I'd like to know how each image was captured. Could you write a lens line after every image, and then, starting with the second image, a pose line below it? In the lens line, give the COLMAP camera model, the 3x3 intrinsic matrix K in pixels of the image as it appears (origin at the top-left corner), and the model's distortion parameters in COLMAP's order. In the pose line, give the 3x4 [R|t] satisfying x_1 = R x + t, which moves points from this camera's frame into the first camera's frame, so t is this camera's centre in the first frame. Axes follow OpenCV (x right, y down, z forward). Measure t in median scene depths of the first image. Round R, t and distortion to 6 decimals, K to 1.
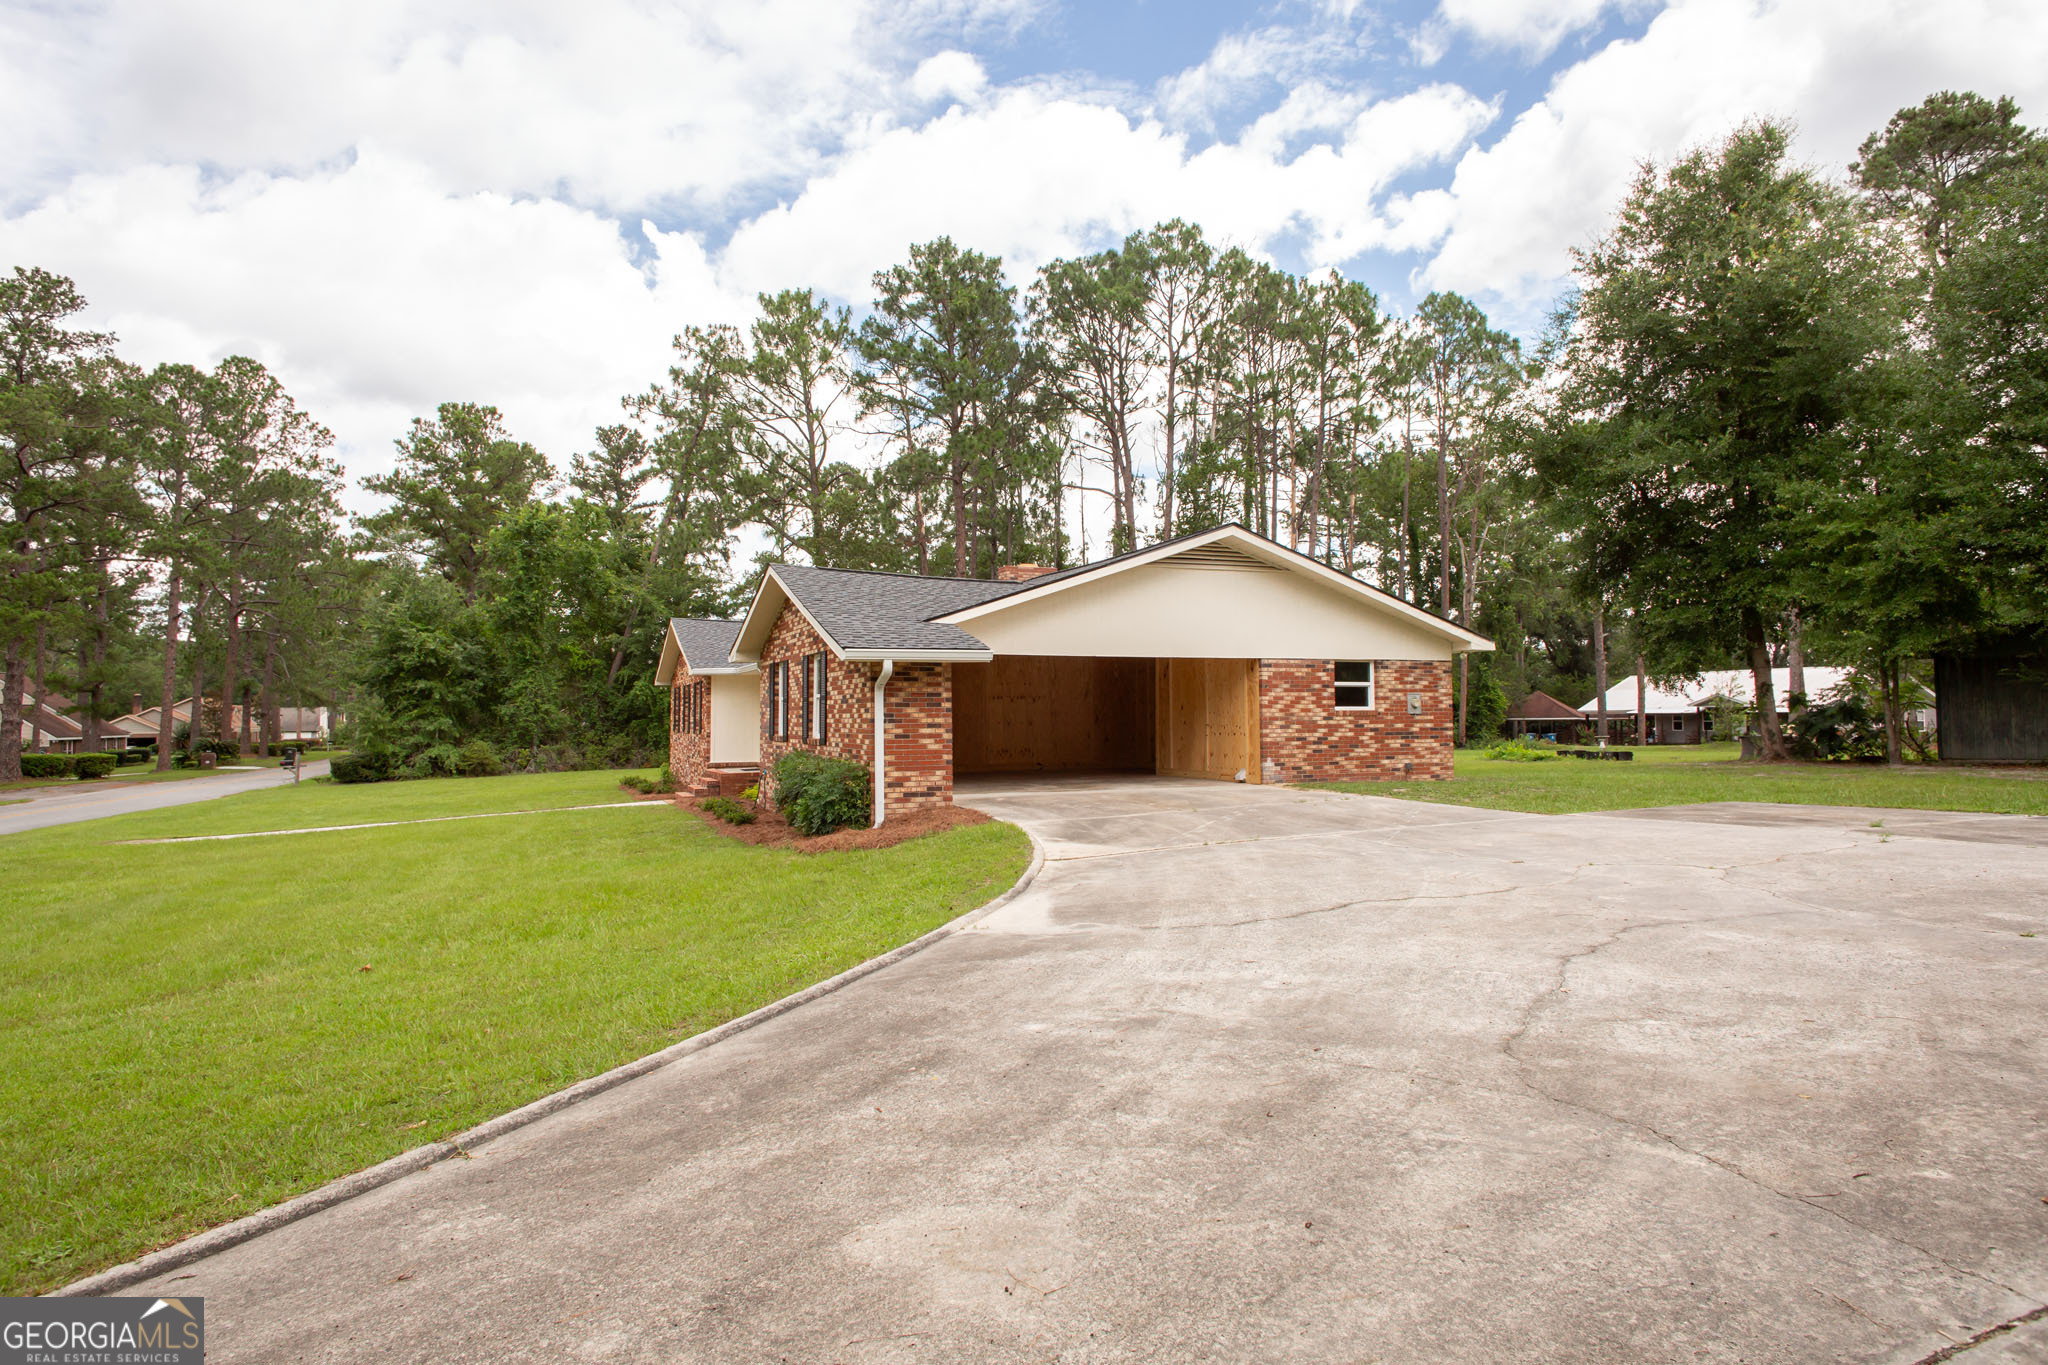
lens RADIAL K [[1165.3, 0, 1021.4], [0, 1165.3, 703.8], [0, 0, 1]] dist [0.021638, -0.005339]
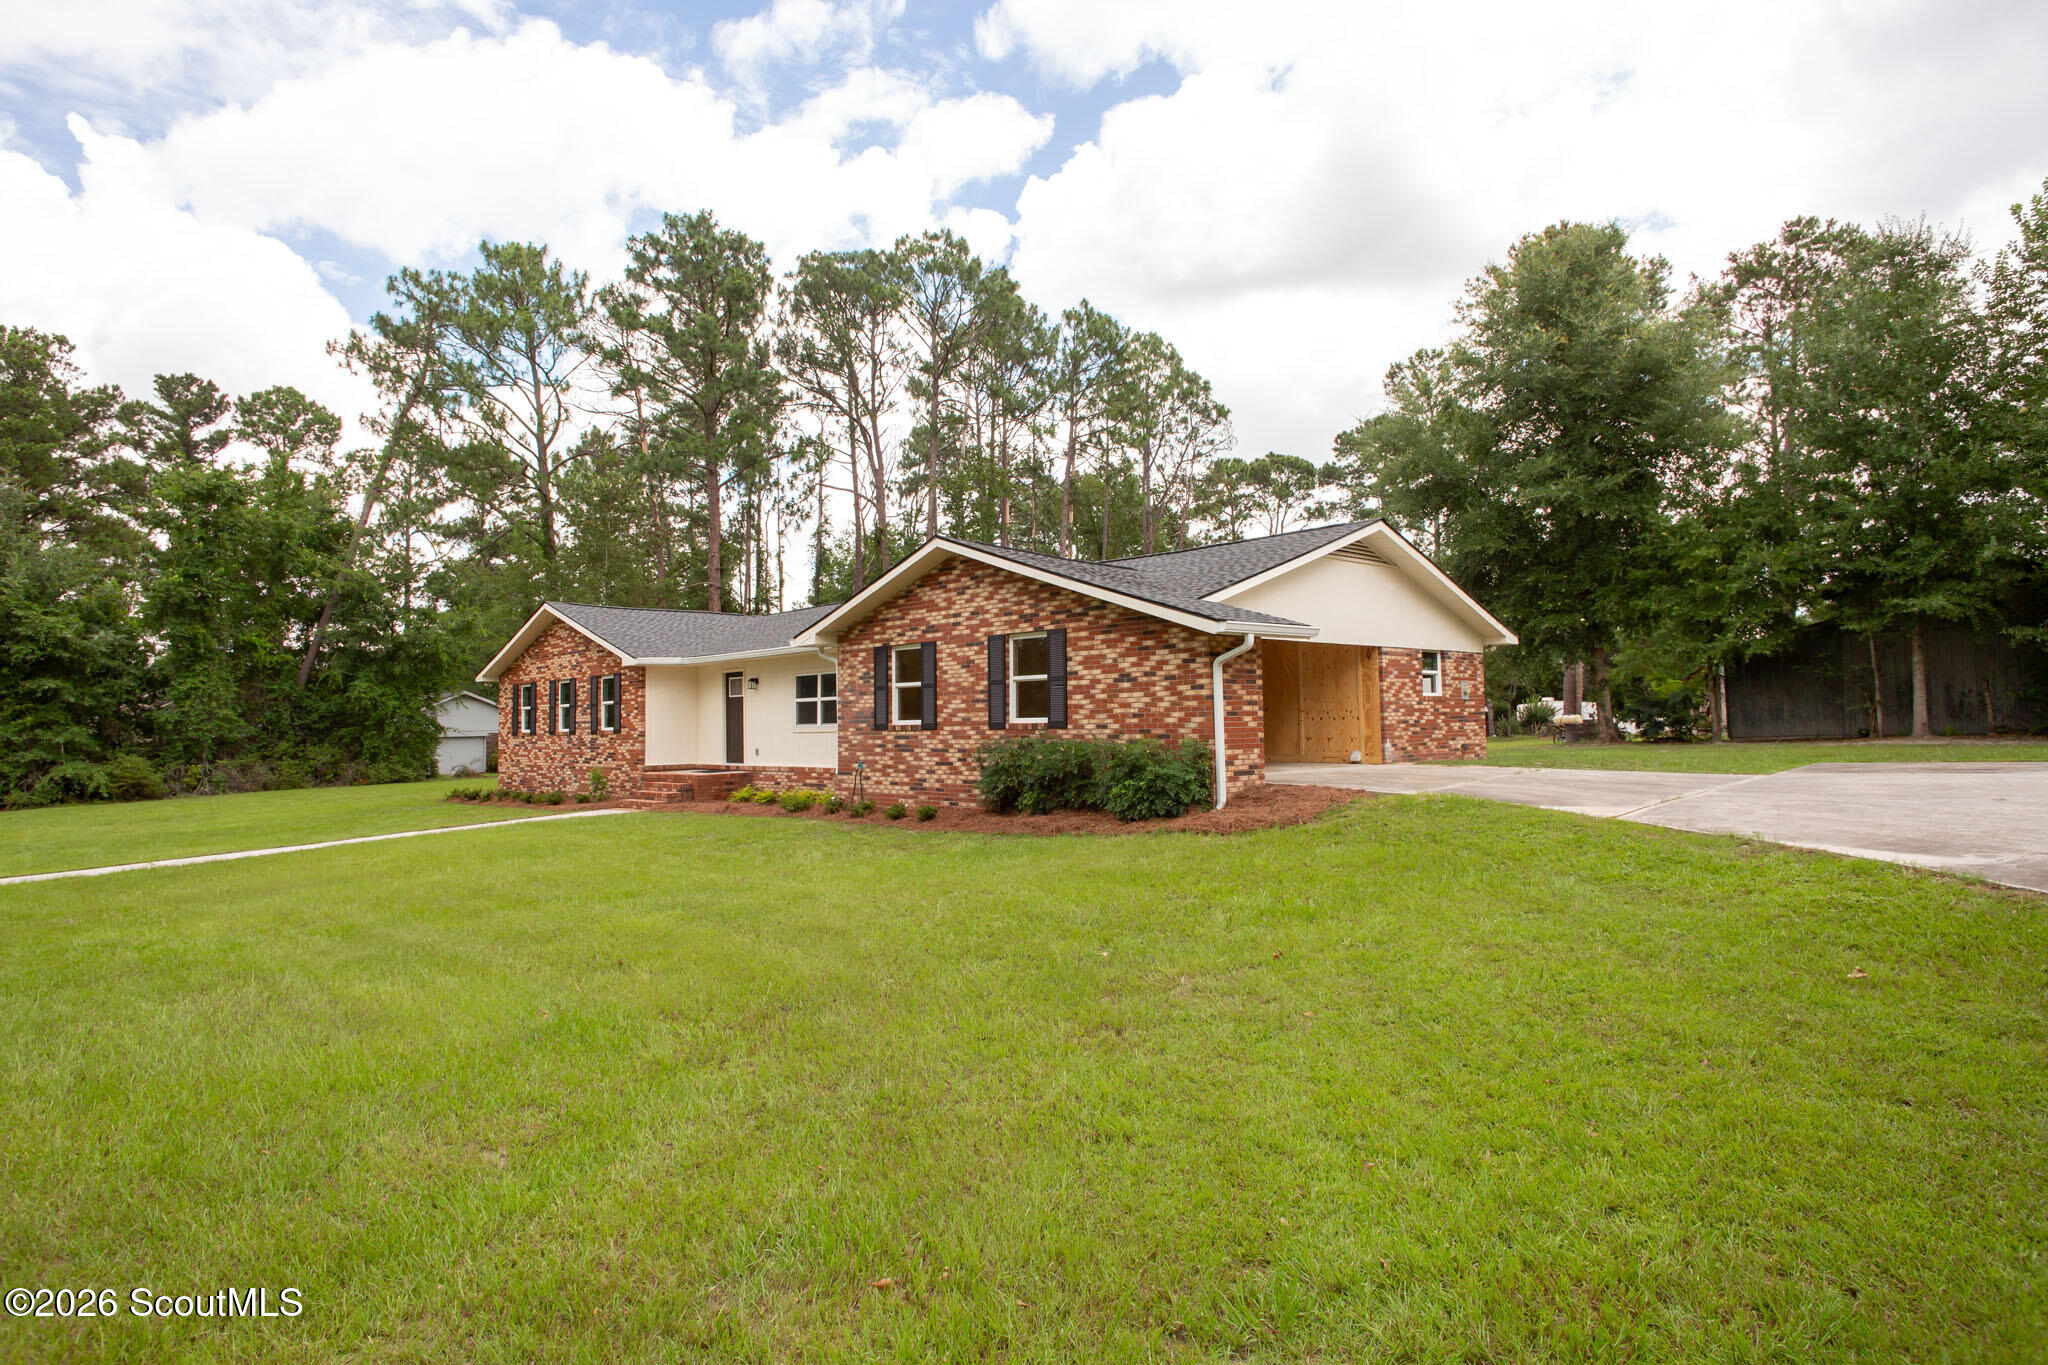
lens RADIAL K [[1165.3, 0, 1028.2], [0, 1165.3, 684.2], [0, 0, 1]] dist [0.021638, -0.005339]
pose [[0.931519, 0.003932, 0.363670, -0.324399], [0.006315, 0.999616, -0.026982, 0.015055], [-0.363637, 0.027431, 0.931137, 0.078137]]
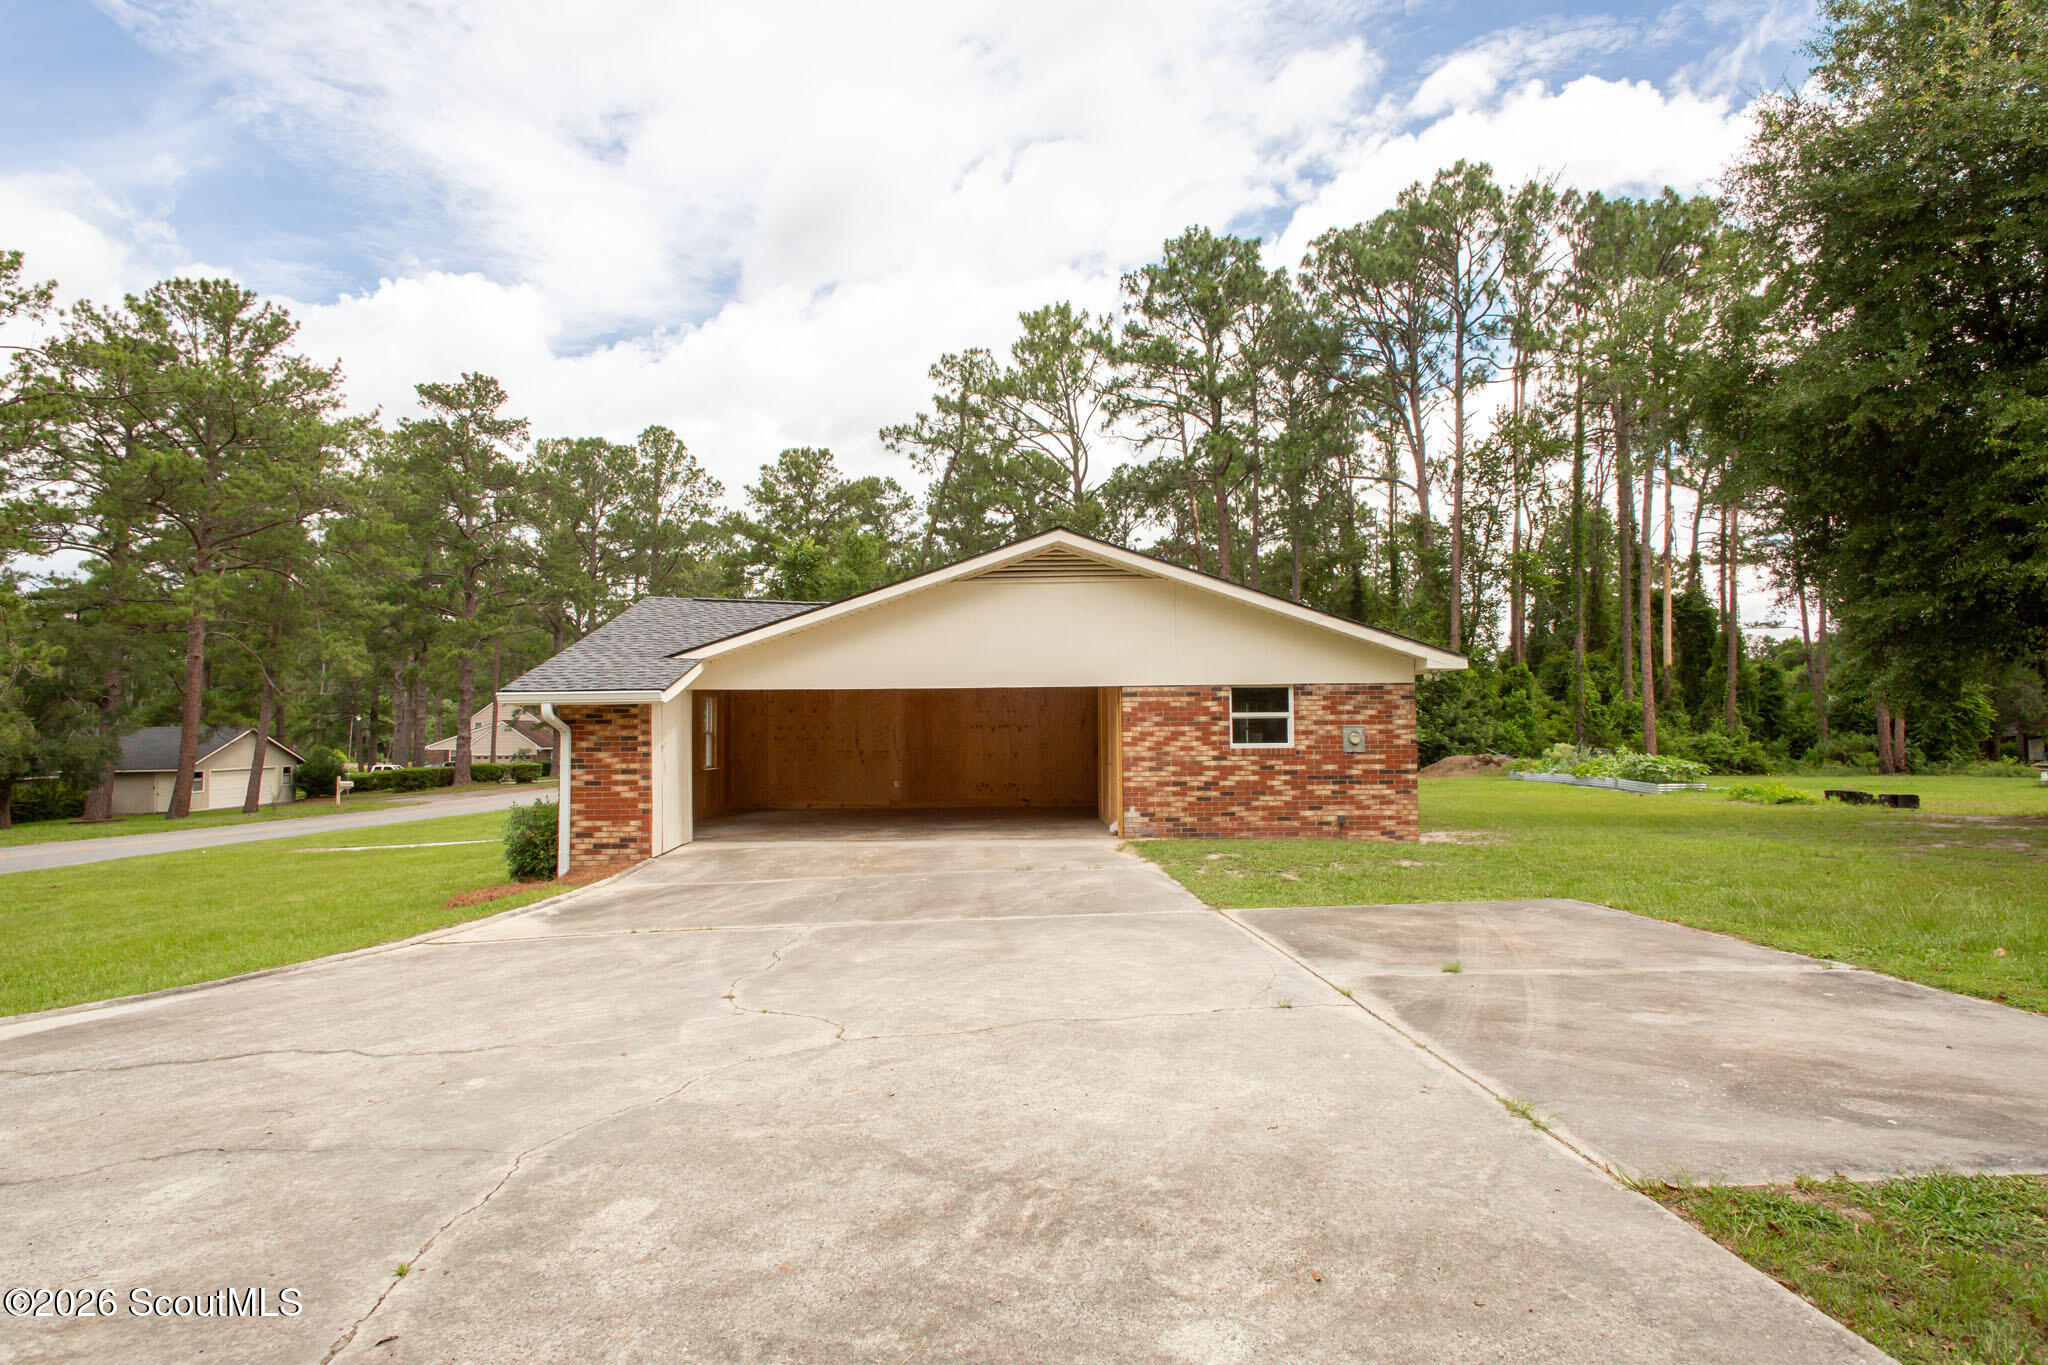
lens RADIAL K [[1165.3, 0, 1019.0], [0, 1165.3, 708.0], [0, 0, 1]] dist [0.021638, -0.005339]
pose [[0.927503, -0.007939, -0.373732, 0.296941], [0.007065, 0.999968, -0.003710, -0.013931], [0.373749, 0.000801, 0.927529, 0.135403]]
